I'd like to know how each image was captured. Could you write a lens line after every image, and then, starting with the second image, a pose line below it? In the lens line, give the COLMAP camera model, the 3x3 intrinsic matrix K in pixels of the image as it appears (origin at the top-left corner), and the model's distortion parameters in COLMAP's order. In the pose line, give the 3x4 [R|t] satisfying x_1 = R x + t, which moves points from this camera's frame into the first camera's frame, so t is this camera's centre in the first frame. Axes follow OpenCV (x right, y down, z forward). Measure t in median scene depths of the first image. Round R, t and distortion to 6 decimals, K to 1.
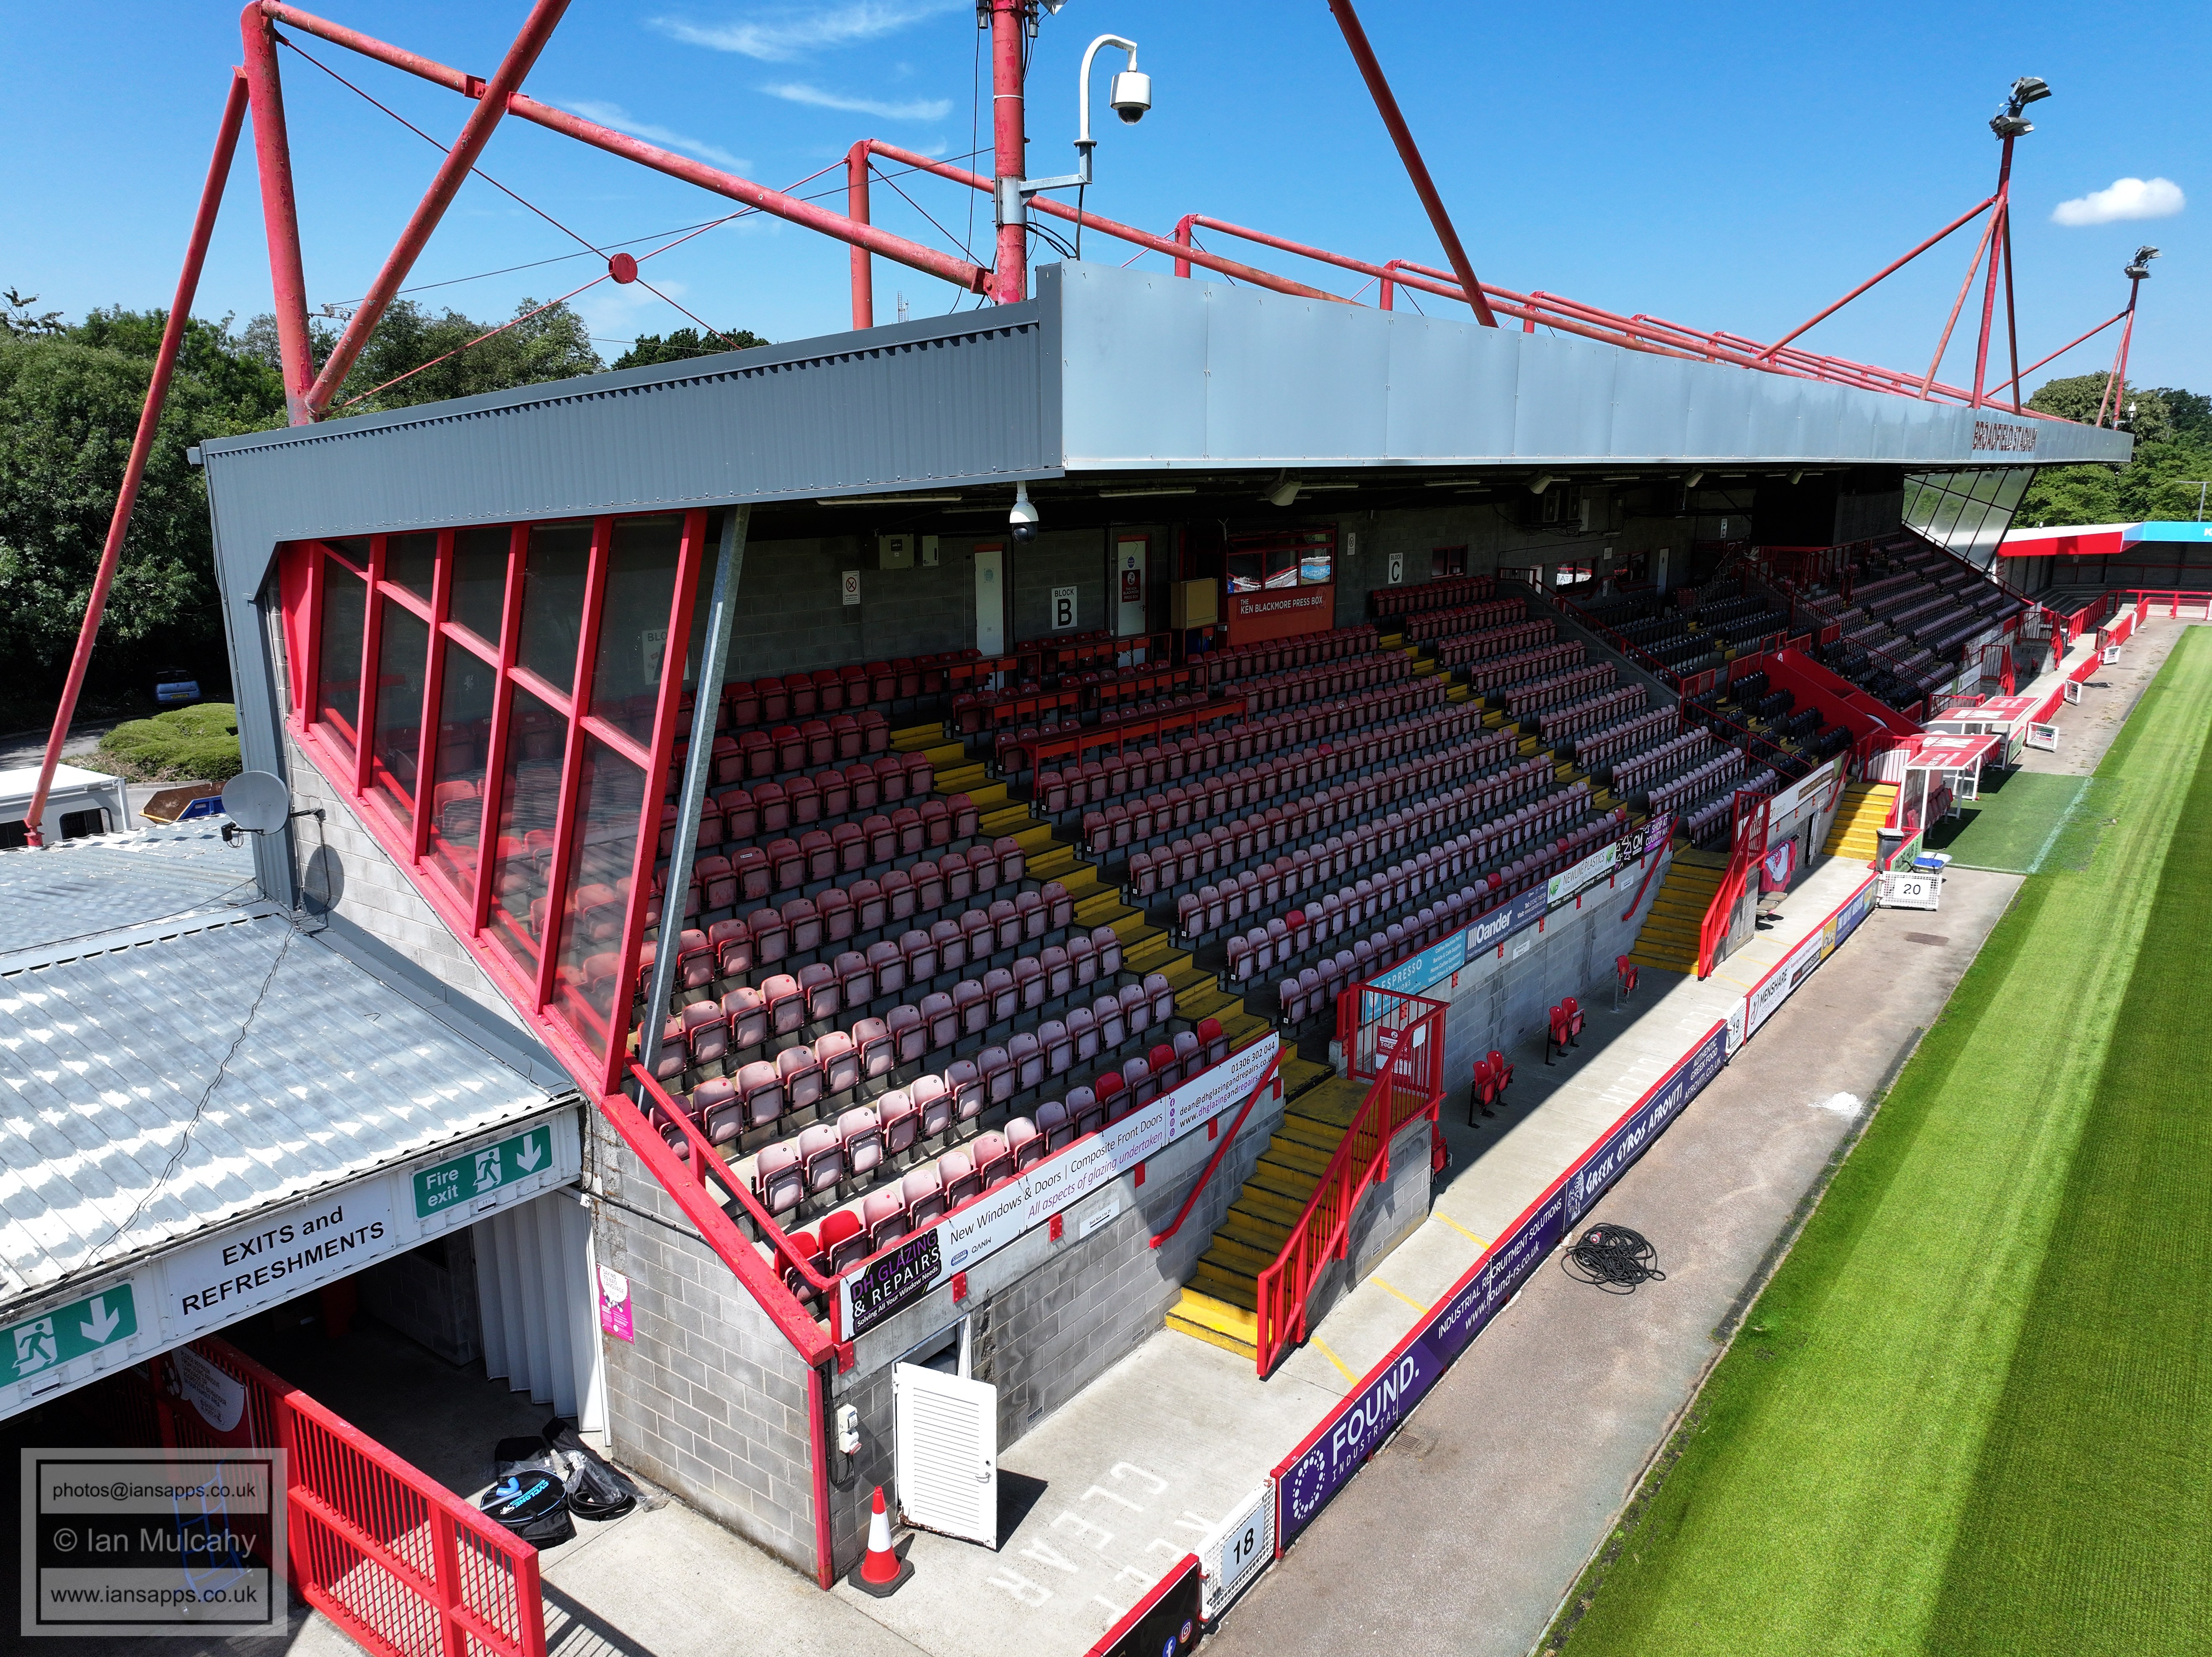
lens RADIAL K [[1569.1, 0, 1112.0], [0, 1569.1, 820.6], [0, 0, 1]] dist [-0.004153, 0.019835]
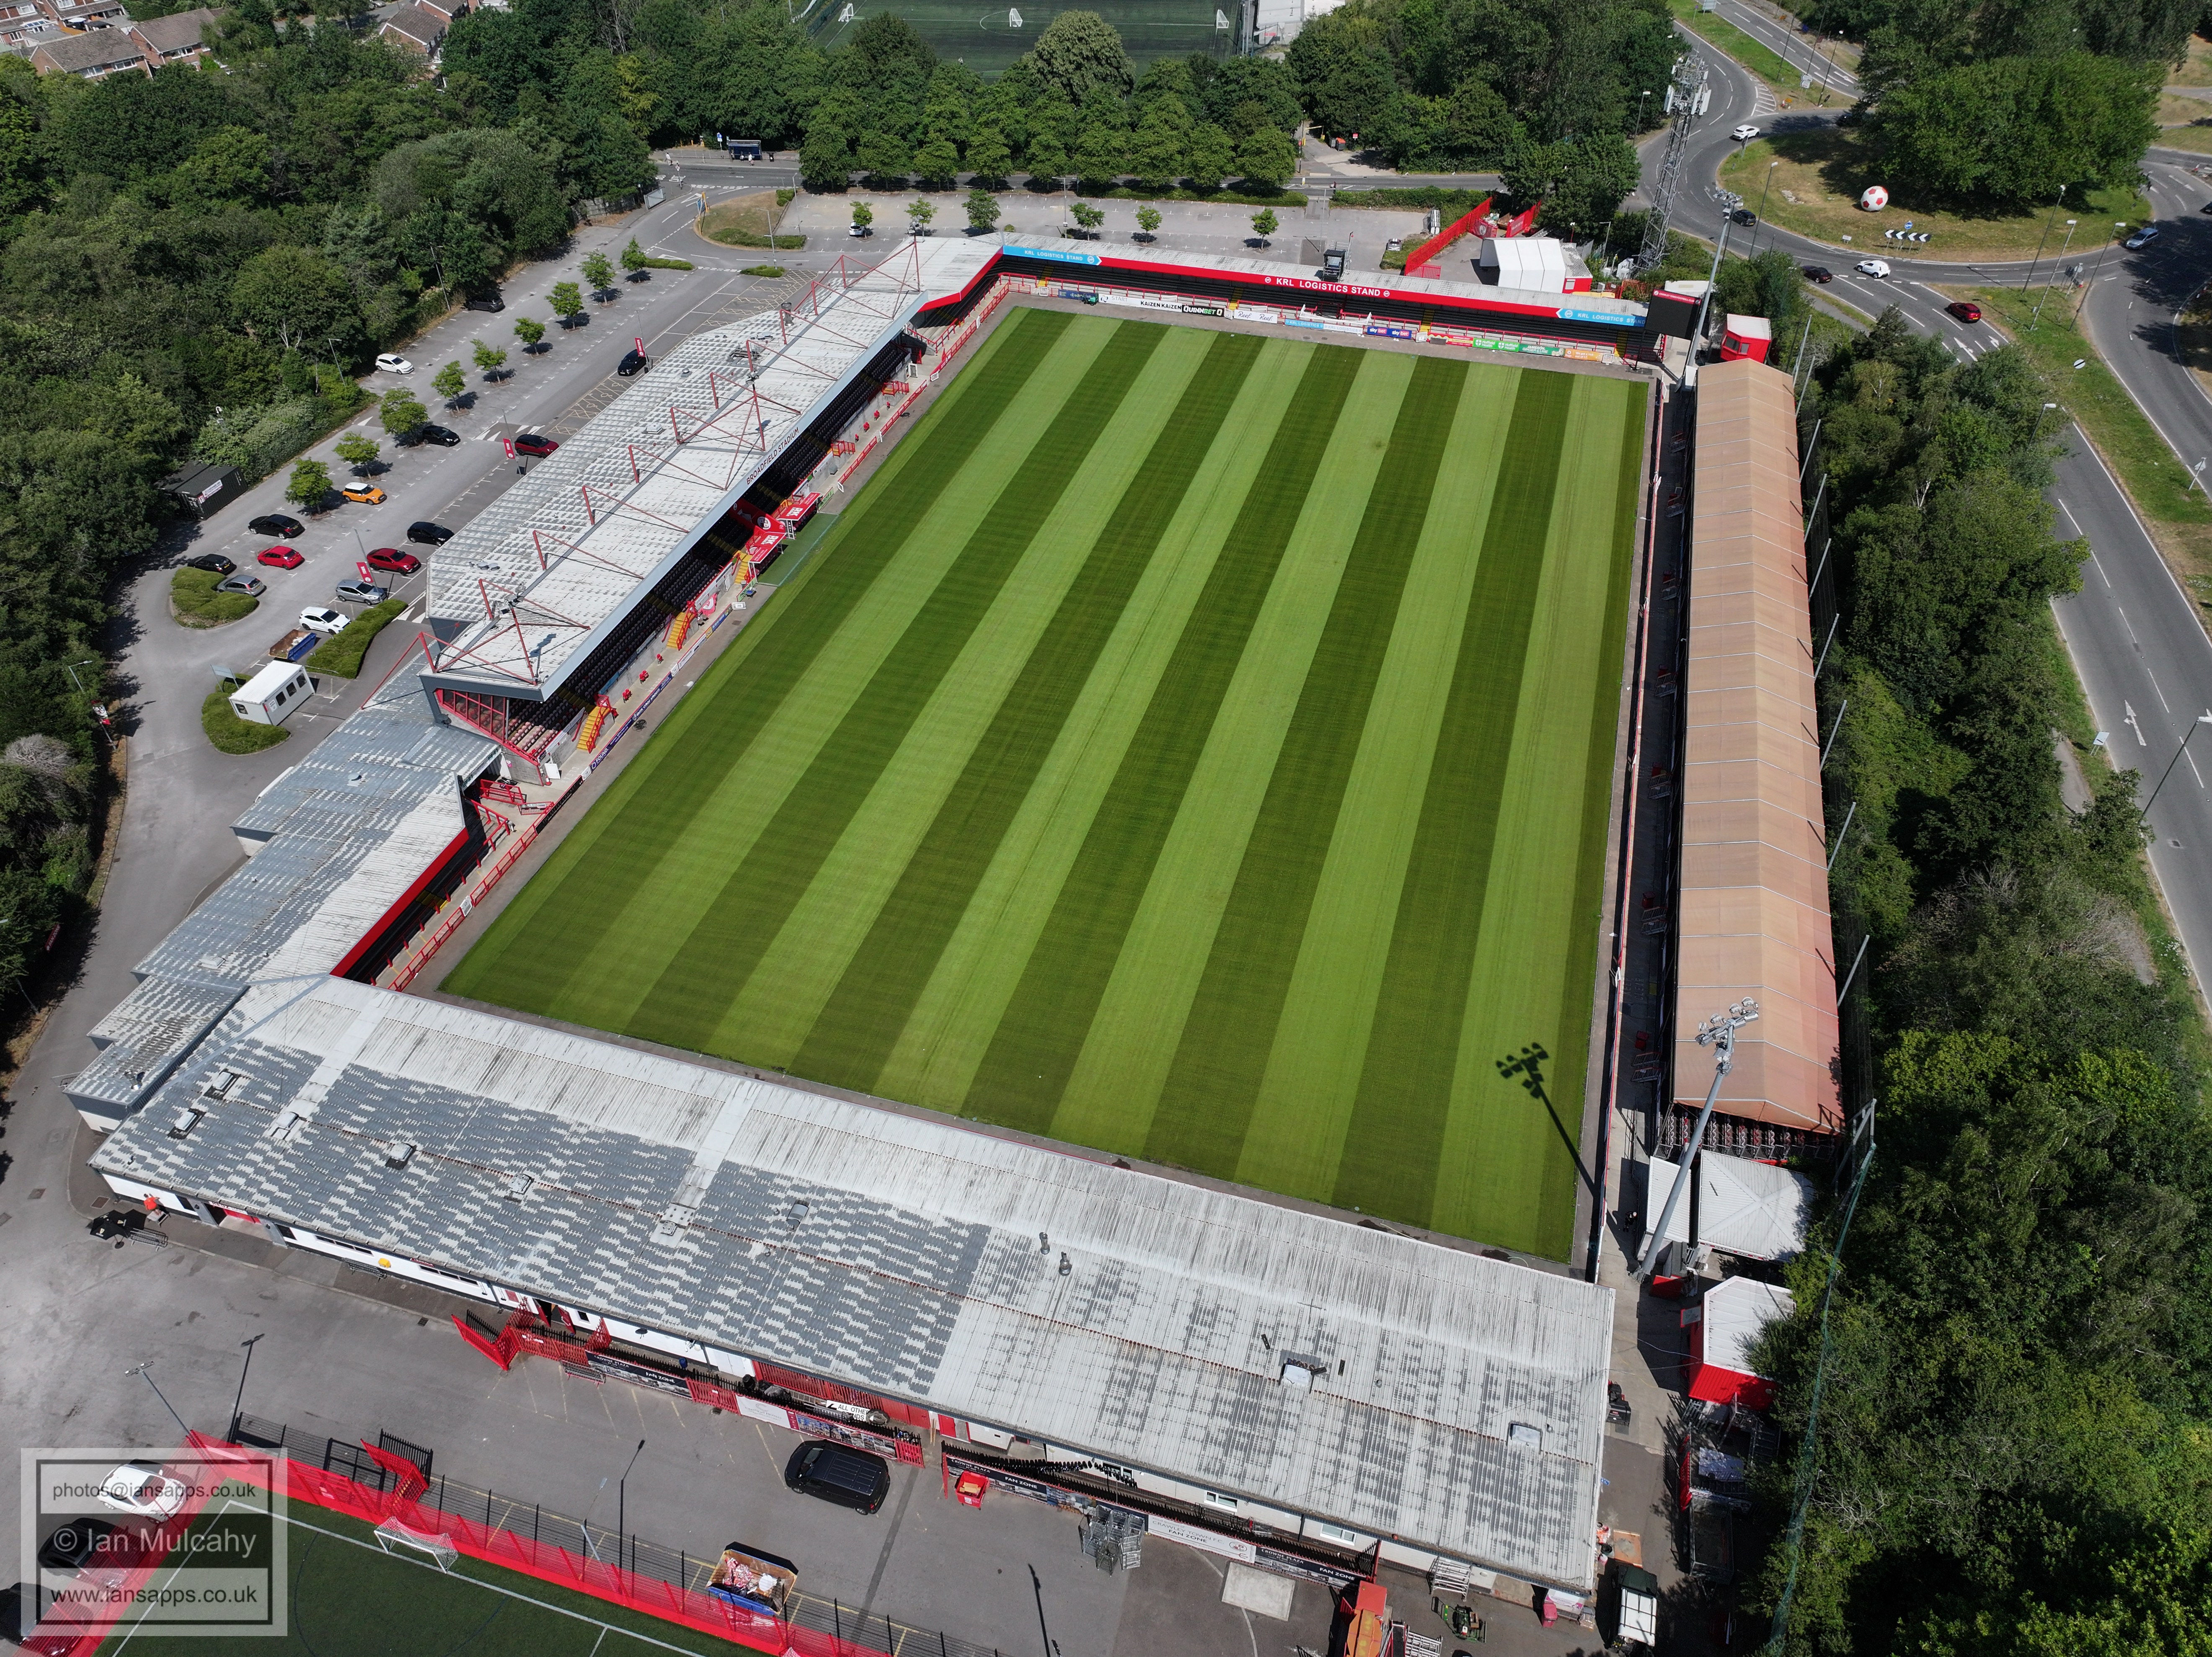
lens RADIAL K [[1569.1, 0, 1109.4], [0, 1569.1, 819.9], [0, 0, 1]] dist [-0.004153, 0.019835]
pose [[0.942416, -0.220191, 0.251730, 0.388351], [0.076254, 0.874328, 0.479307, -2.294974], [-0.325634, -0.432511, 0.840771, -5.183617]]
